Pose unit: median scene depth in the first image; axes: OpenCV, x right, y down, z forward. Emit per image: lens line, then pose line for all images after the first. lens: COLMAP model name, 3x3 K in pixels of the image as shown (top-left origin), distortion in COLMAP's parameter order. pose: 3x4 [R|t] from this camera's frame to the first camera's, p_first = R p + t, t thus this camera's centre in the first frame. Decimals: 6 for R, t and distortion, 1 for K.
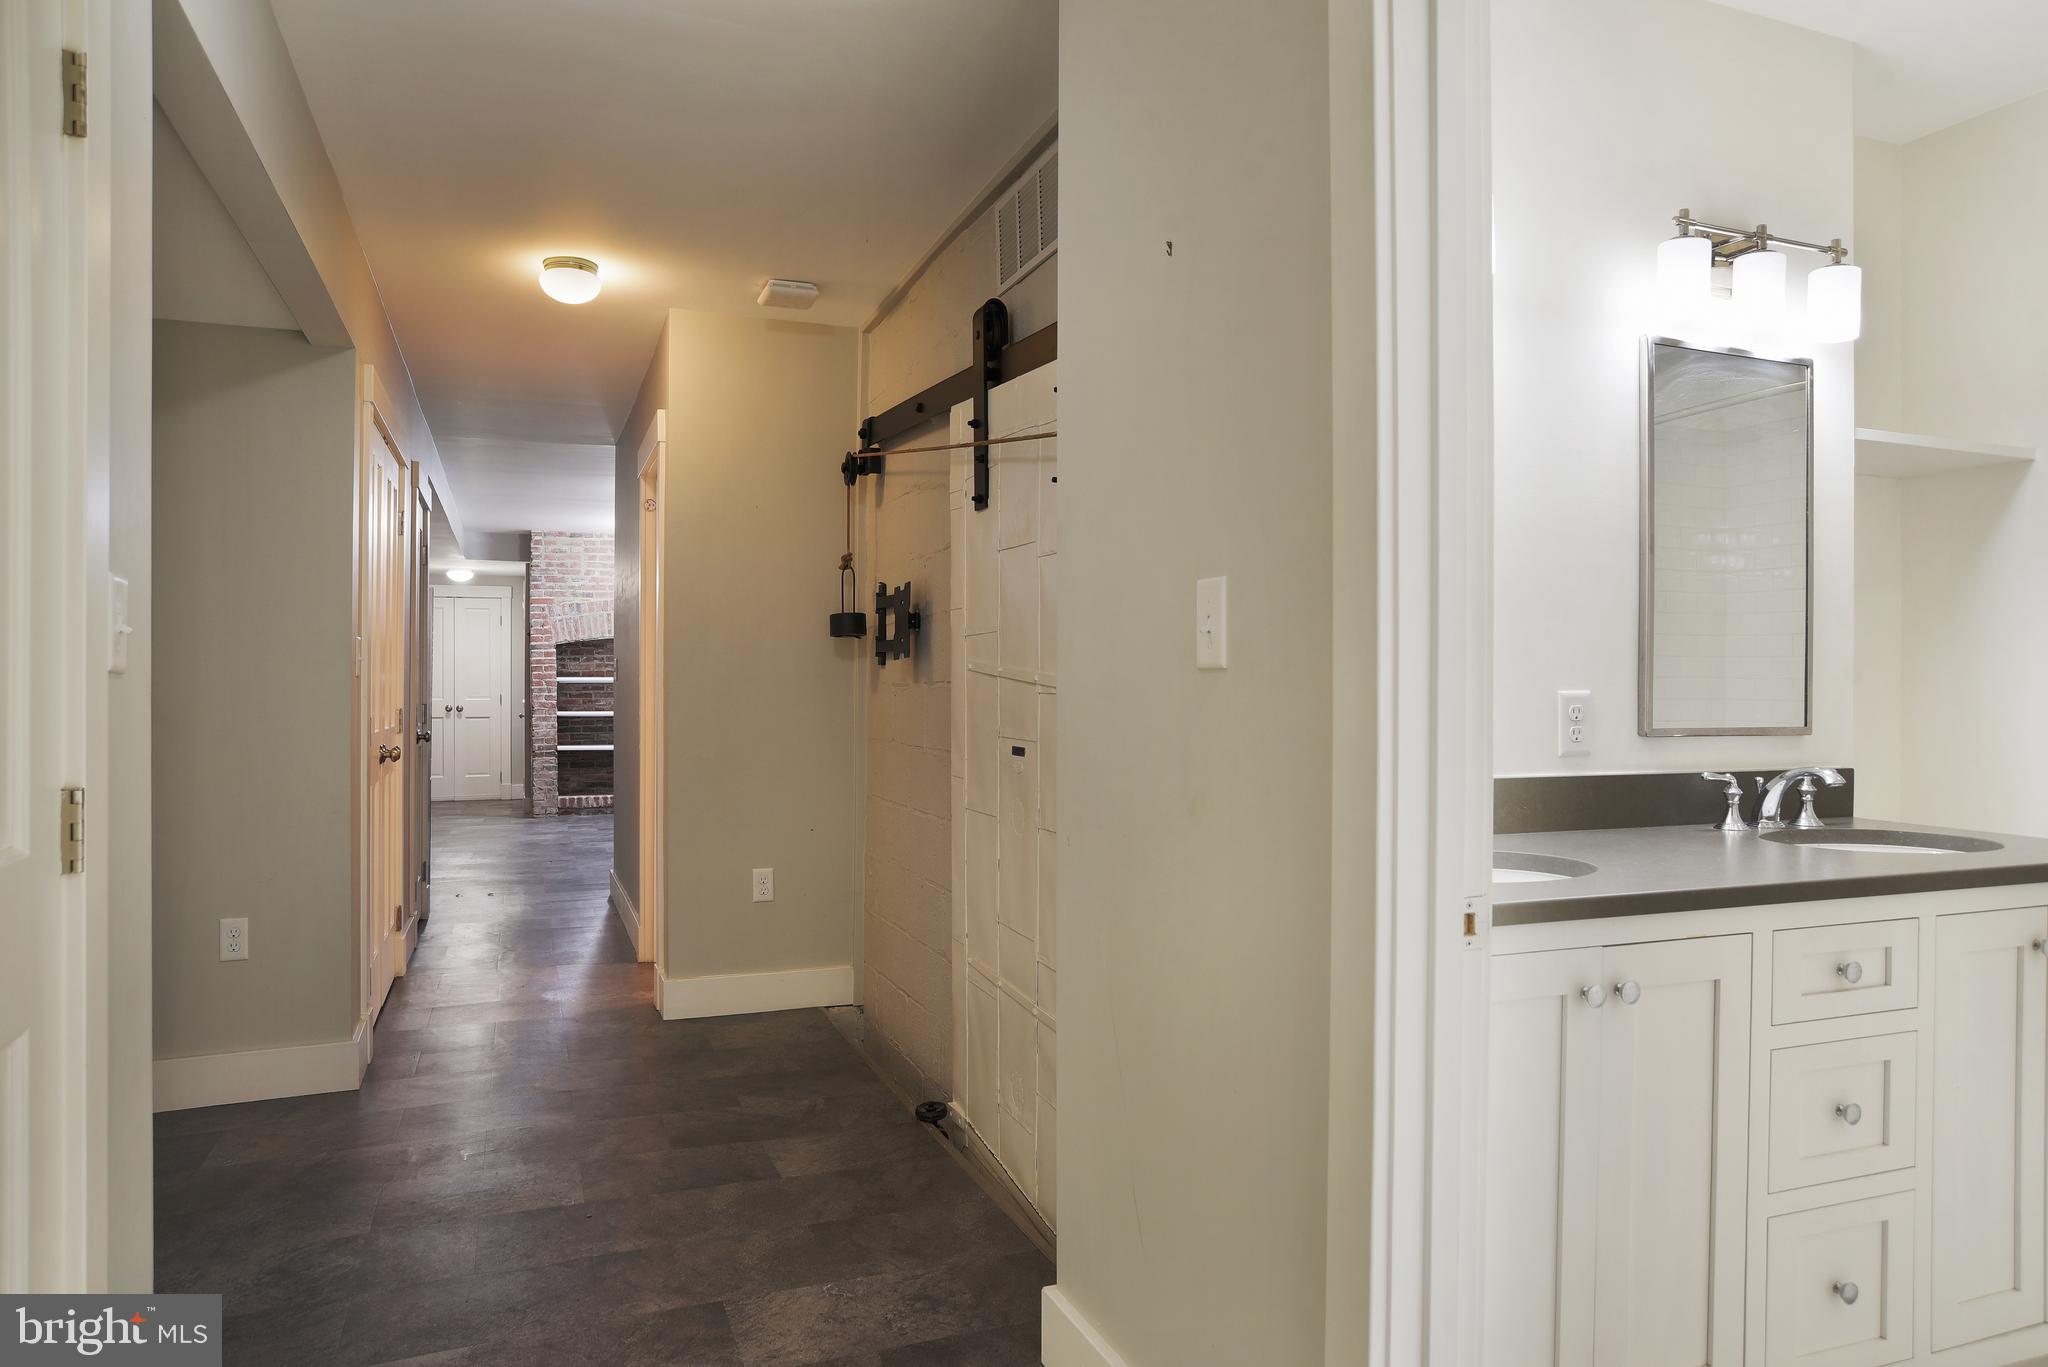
lens RADIAL K [[1318.7, 0, 1024.0], [0, 1318.7, 683.5], [0, 0, 1]] dist [-0.053349, 0.001467]
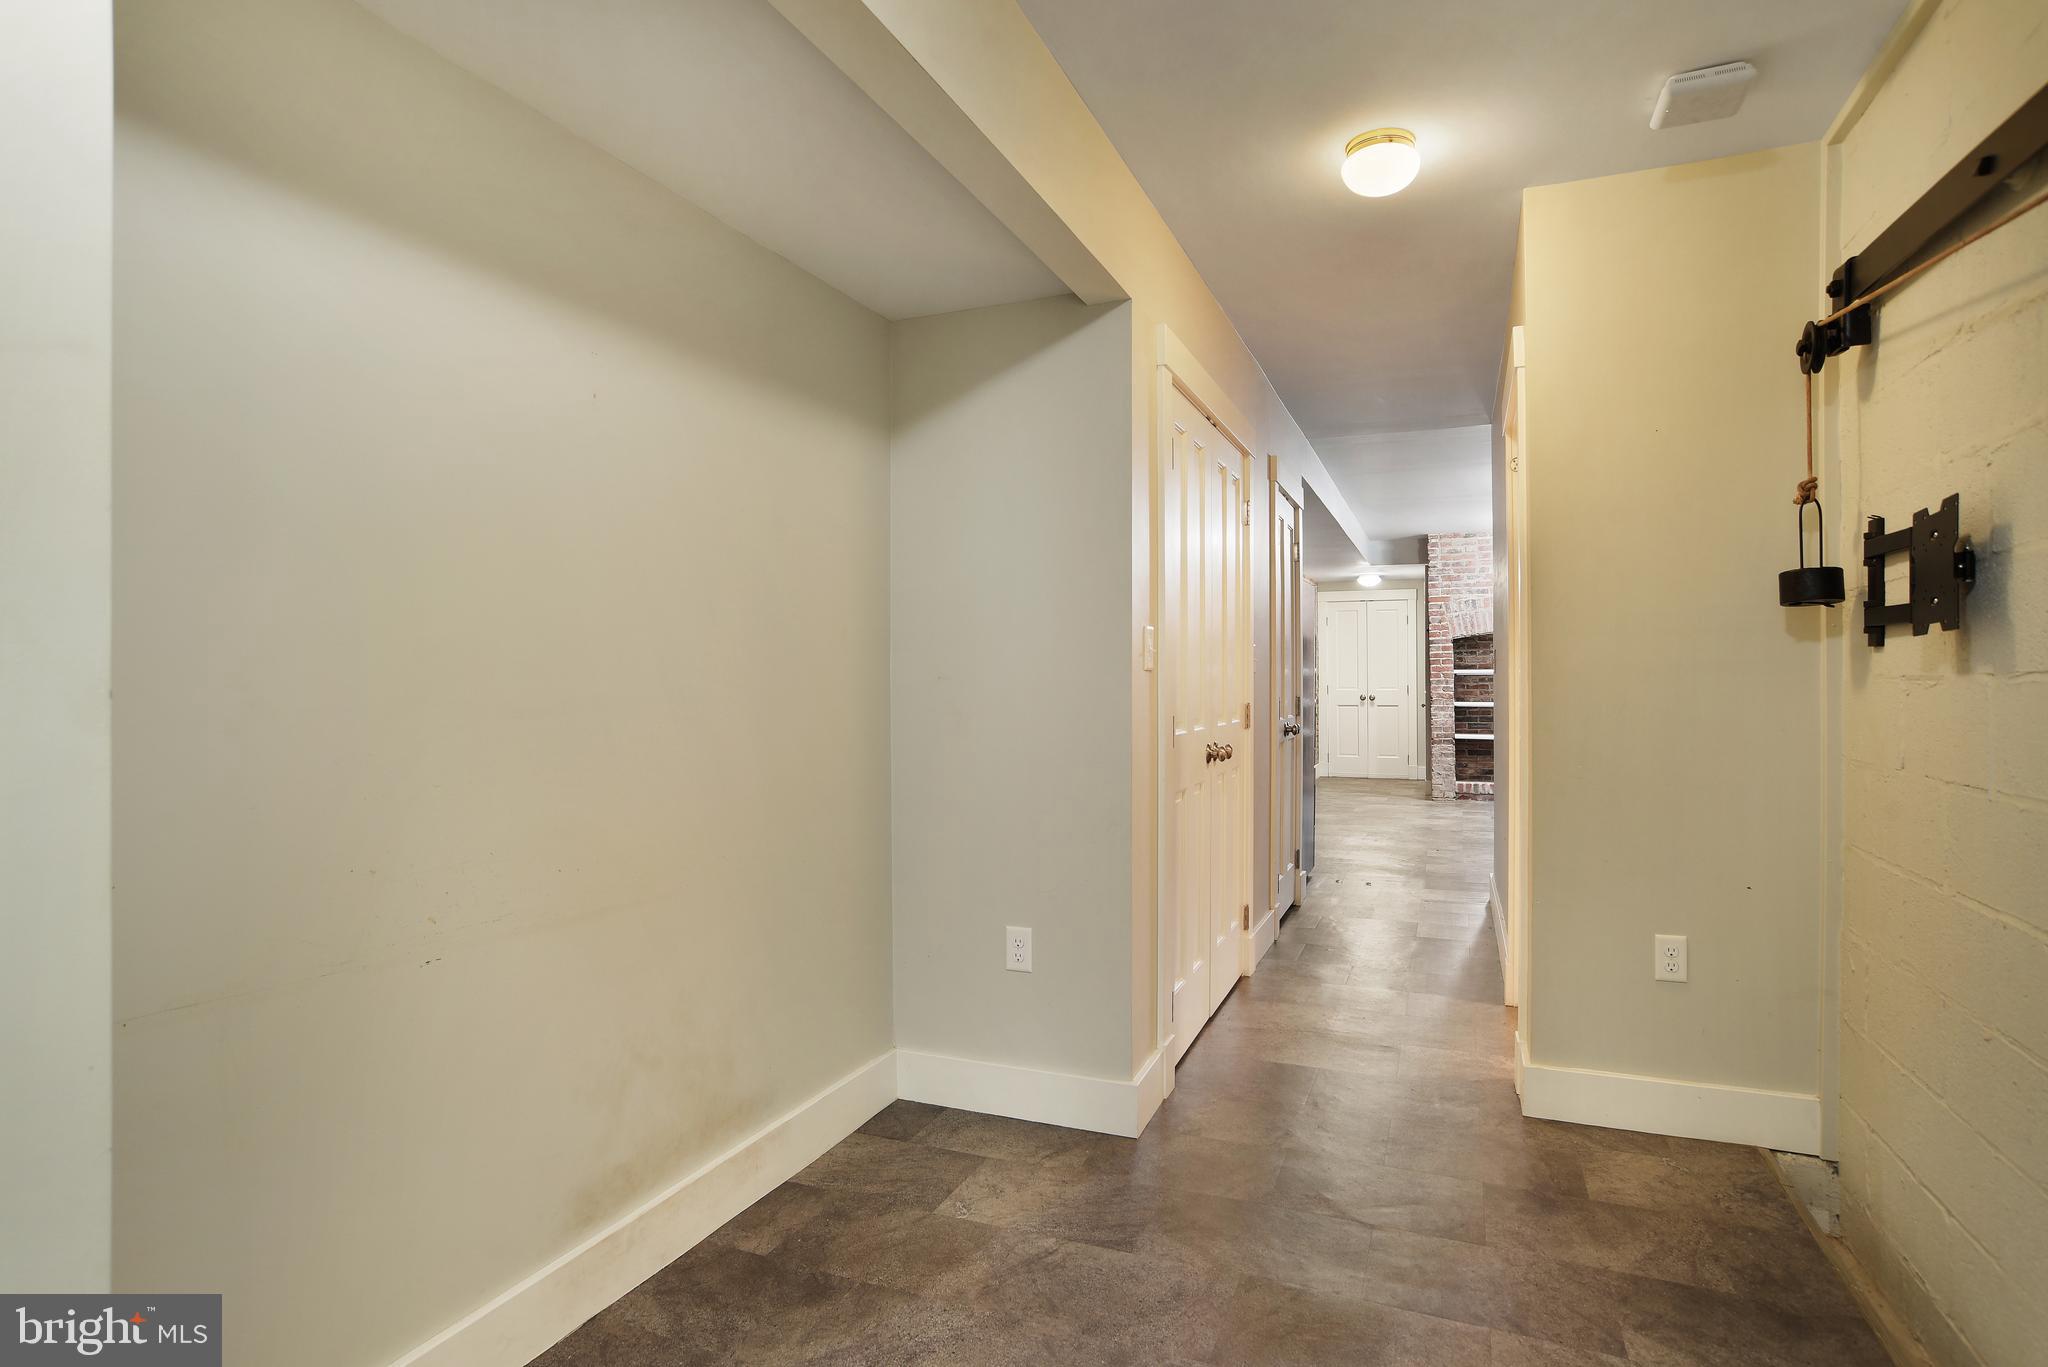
lens RADIAL K [[1051.1, 0, 1053.4], [0, 1051.1, 652.9], [0, 0, 1]] dist [-0.023005, 0.000035]
pose [[0.743152, -0.013574, -0.668985, -0.028352], [-0.001259, 0.999764, -0.021684, 0.000351], [0.669121, 0.016957, 0.742960, 0.148340]]
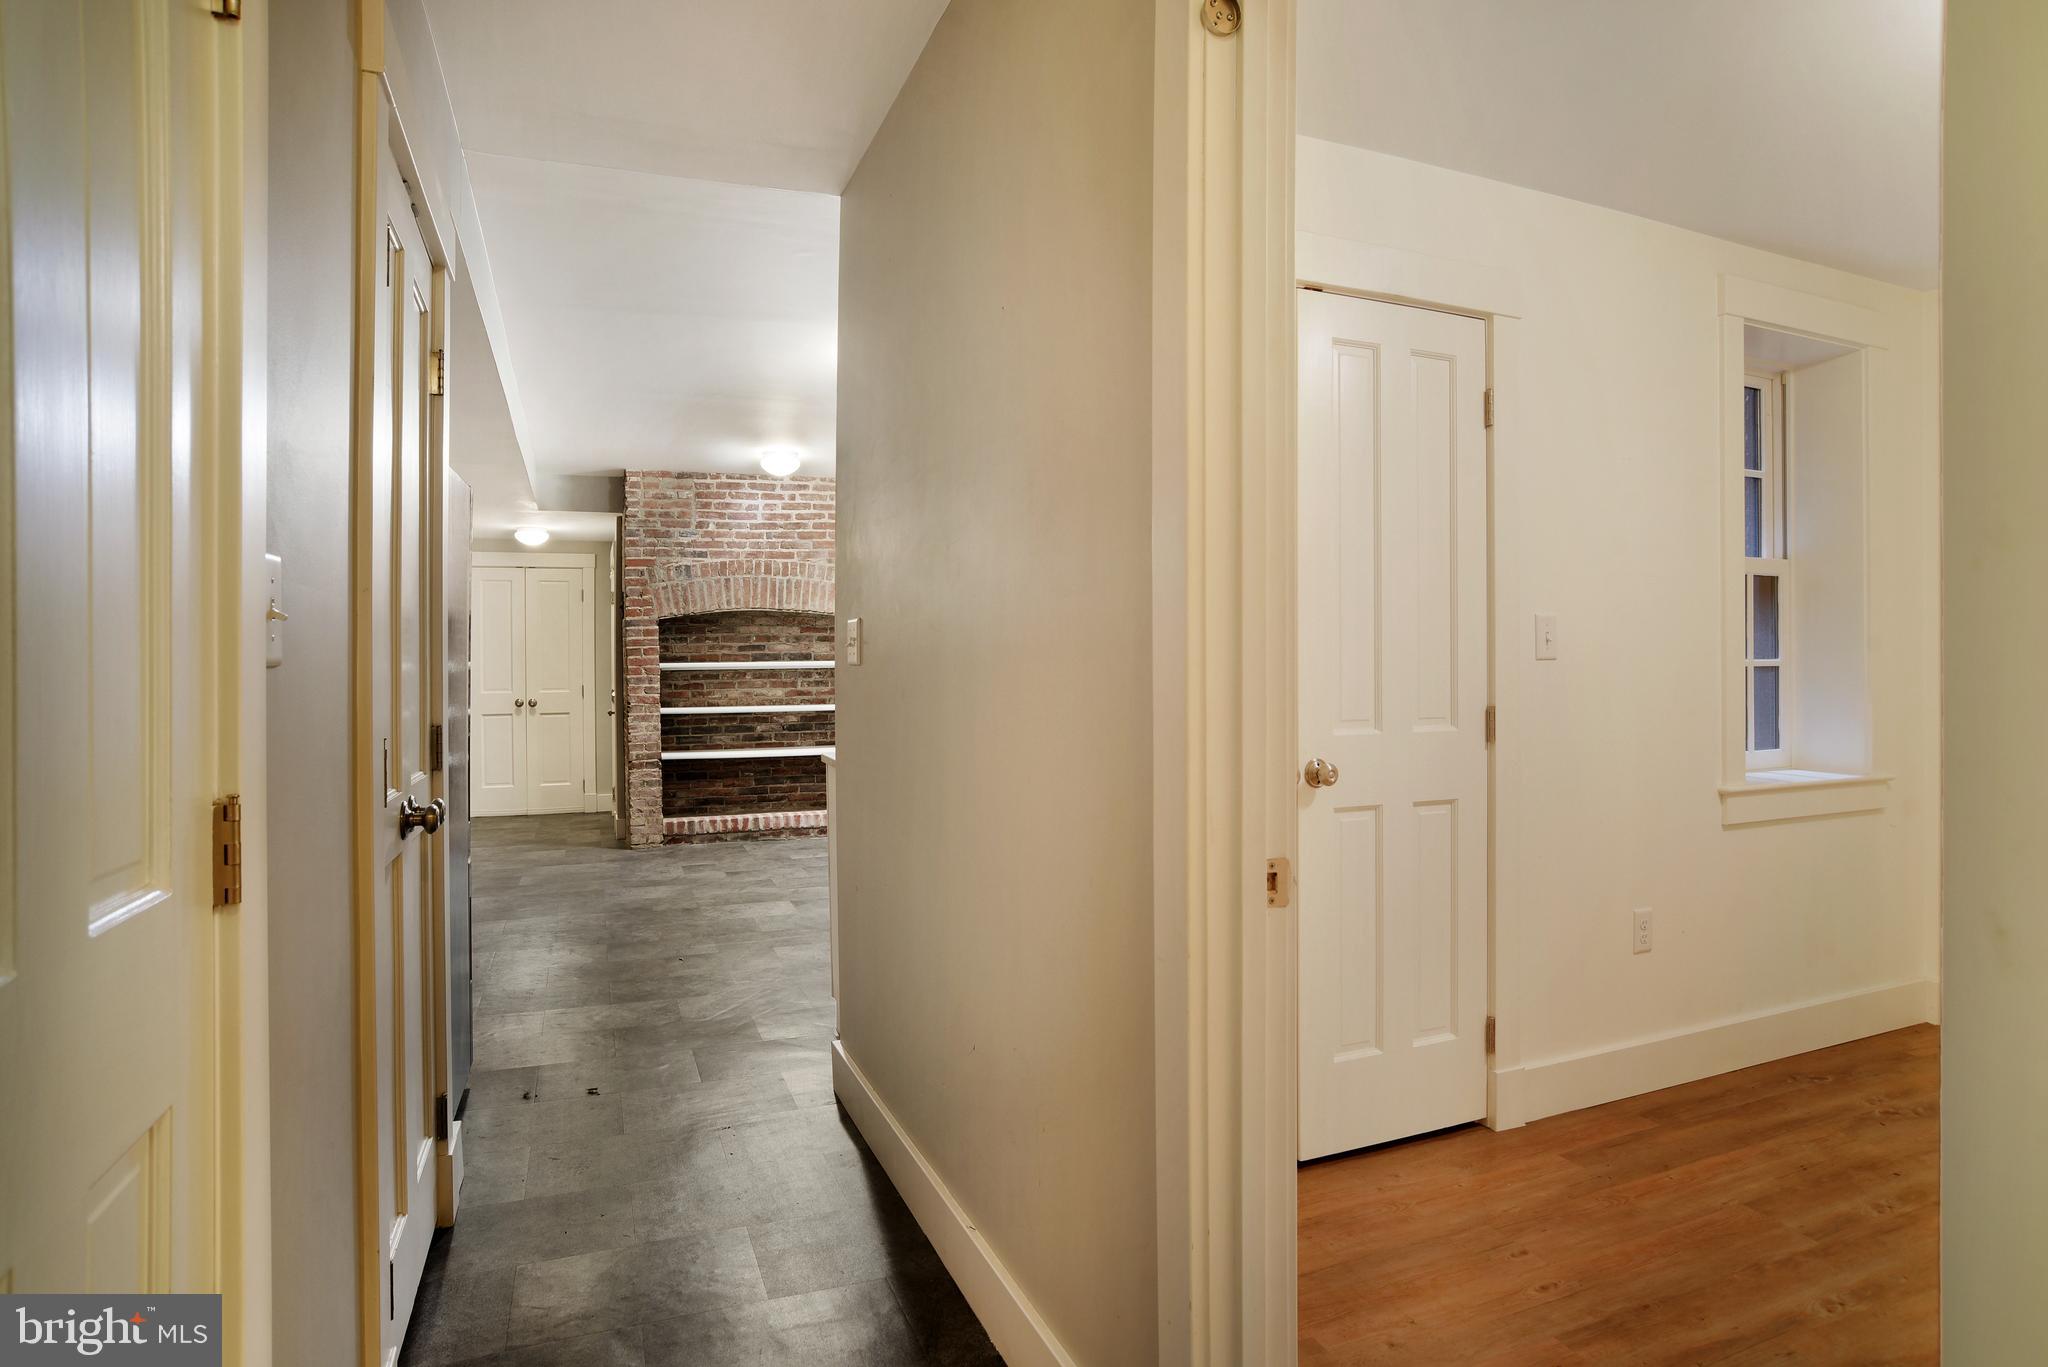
lens RADIAL K [[1043.9, 0, 1017.7], [0, 1043.9, 648.2], [0, 0, 1]] dist [-0.081840, -0.000655]
pose [[0.999430, -0.011666, 0.031694, -0.168895], [0.012240, 0.999764, -0.017962, 0.000004], [-0.031477, 0.018339, 0.999336, 0.396006]]
